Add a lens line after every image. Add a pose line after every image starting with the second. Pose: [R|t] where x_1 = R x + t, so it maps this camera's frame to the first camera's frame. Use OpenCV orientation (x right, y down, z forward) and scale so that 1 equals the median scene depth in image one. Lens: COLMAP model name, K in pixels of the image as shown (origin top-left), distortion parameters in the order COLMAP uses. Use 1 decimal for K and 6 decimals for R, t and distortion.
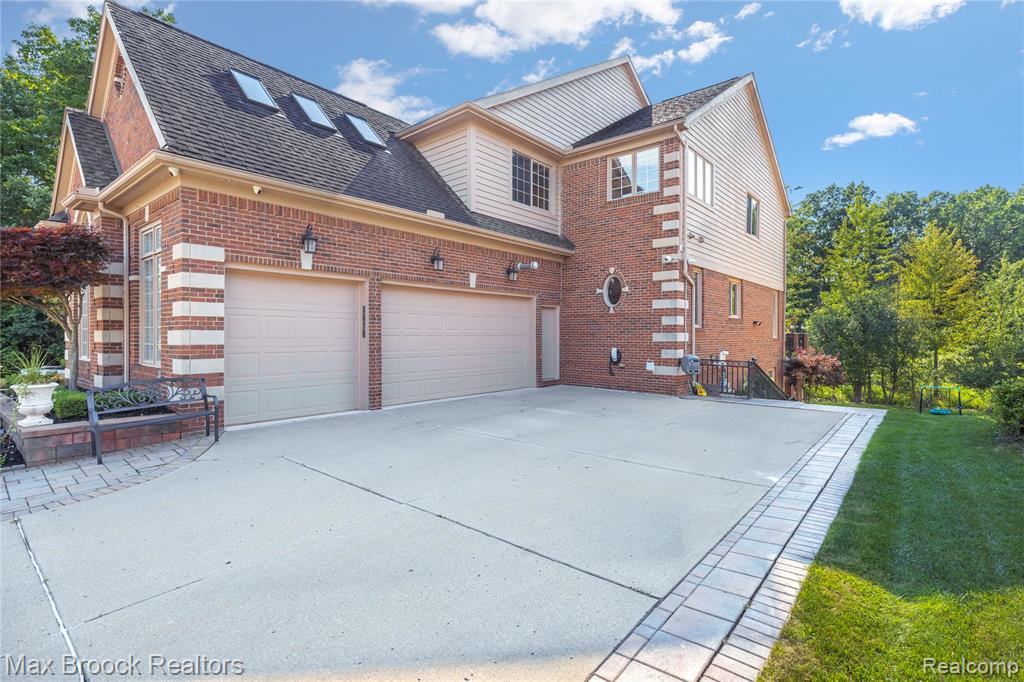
lens RADIAL K [[495.8, 0, 509.9], [0, 495.8, 338.7], [0, 0, 1]] dist [-0.012606, -0.000803]
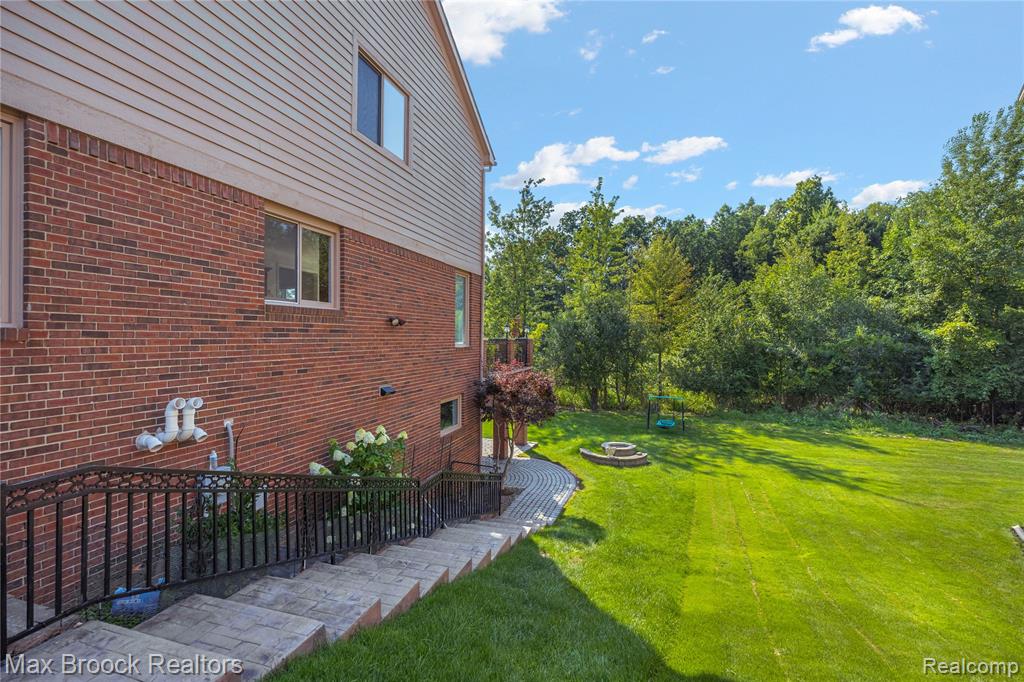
lens RADIAL K [[471.8, 0, 513.3], [0, 471.8, 339.3], [0, 0, 1]] dist [0.001538, 0.000039]
pose [[0.912544, 0.001028, 0.408977, 0.180727], [-0.000535, 0.999999, -0.001322, -0.005237], [-0.408977, 0.000988, 0.912544, 0.220515]]
